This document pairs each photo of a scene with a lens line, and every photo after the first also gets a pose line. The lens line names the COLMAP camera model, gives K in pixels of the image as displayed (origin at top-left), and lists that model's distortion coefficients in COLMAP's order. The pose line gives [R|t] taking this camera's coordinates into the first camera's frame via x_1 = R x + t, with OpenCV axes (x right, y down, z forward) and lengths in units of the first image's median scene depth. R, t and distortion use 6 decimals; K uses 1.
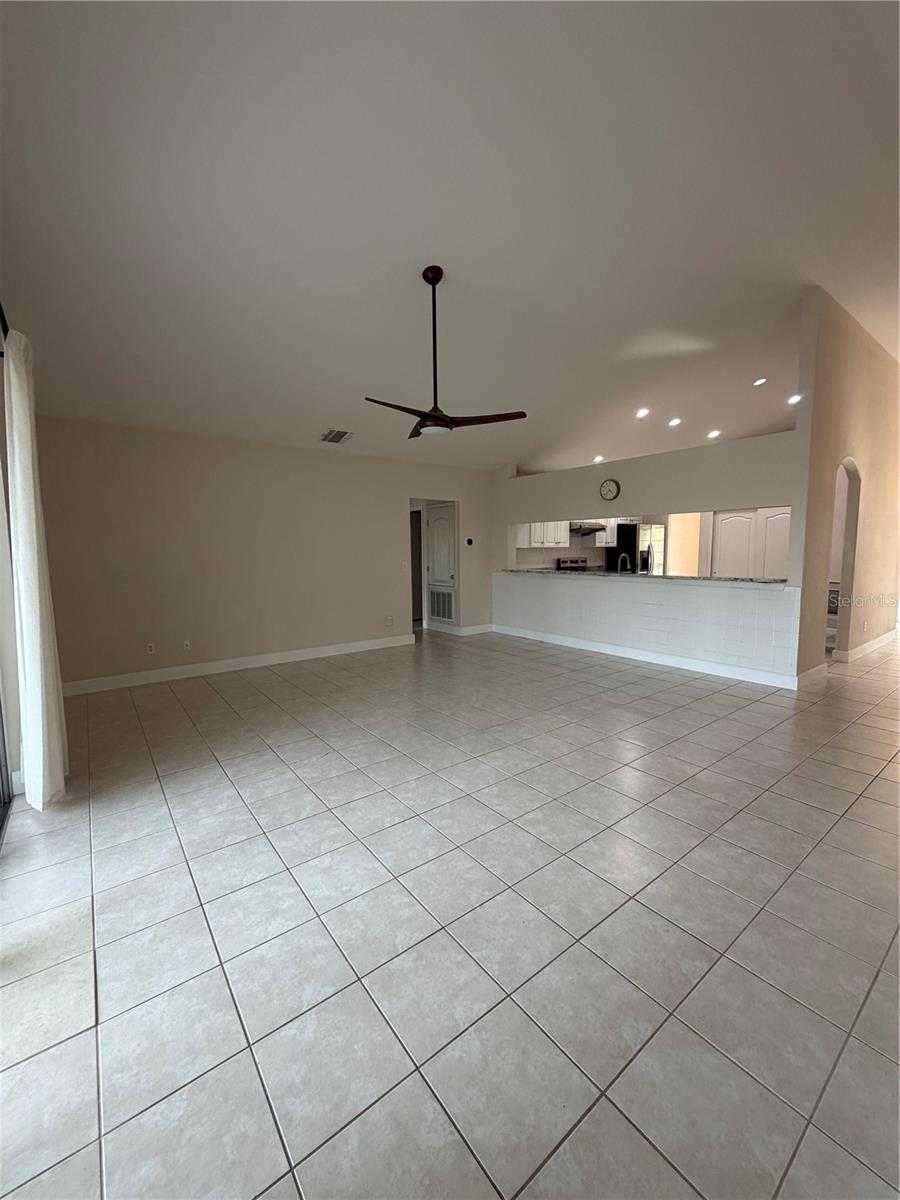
lens RADIAL K [[479.3, 0, 450.9], [0, 479.3, 596.7], [0, 0, 1]] dist [0.000738, 0.000138]
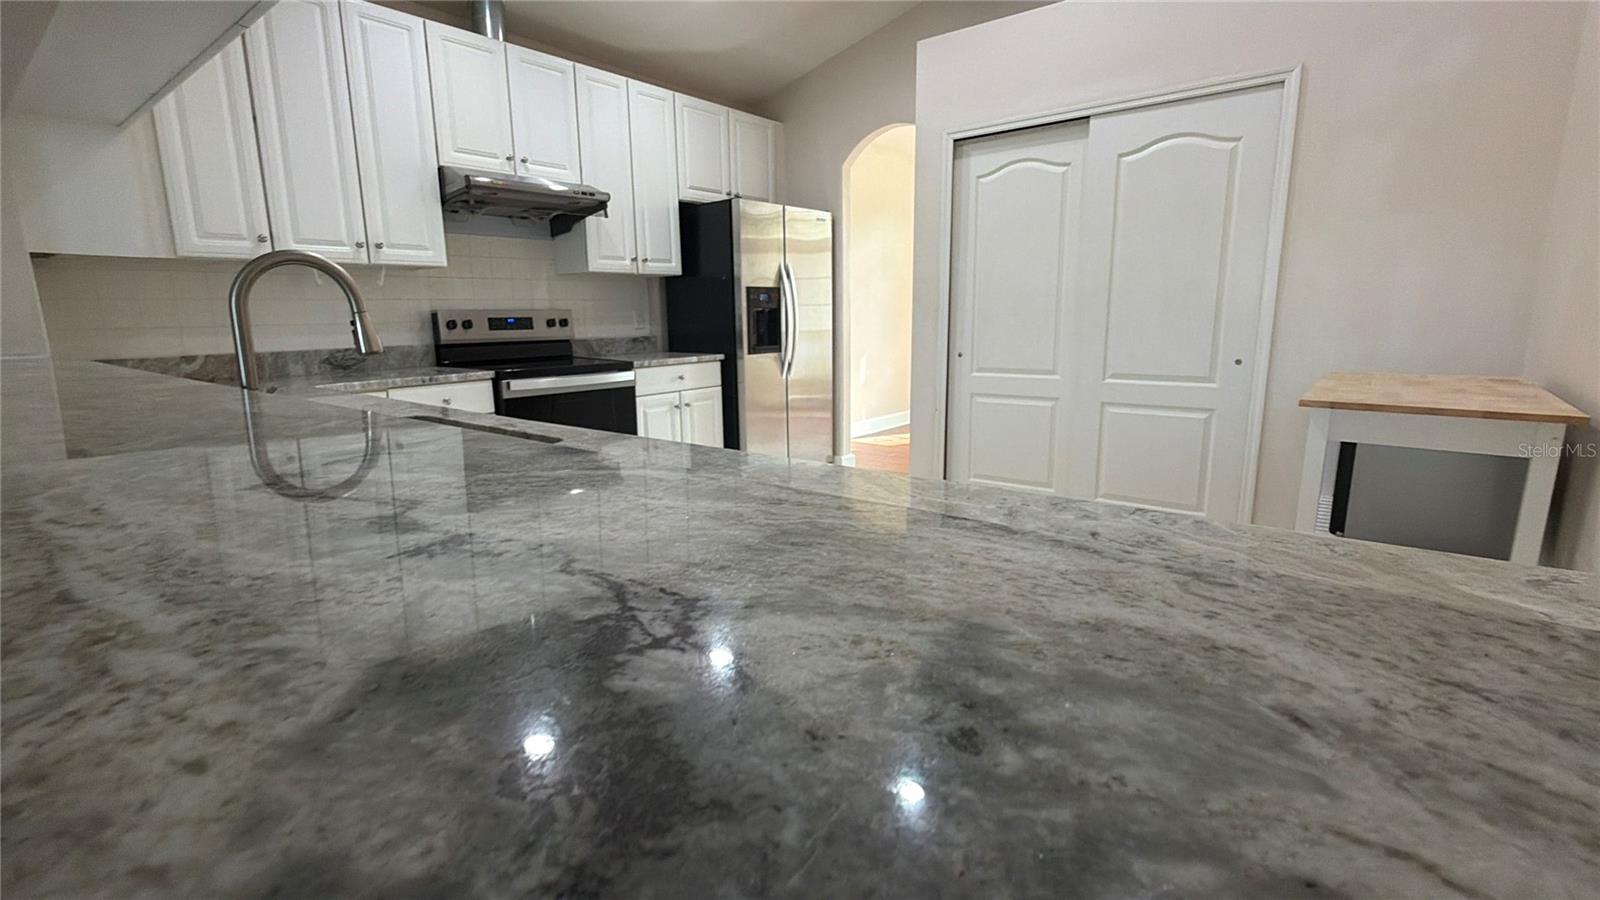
lens RADIAL K [[731.3, 0, 799.1], [0, 731.3, 450.3], [0, 0, 1]] dist [0.000253, 0.000008]
pose [[0.972833, -0.042916, 0.227496, 0.317253], [0.020484, 0.994770, 0.100064, -0.037694], [-0.230600, -0.092686, 0.968624, 0.526496]]
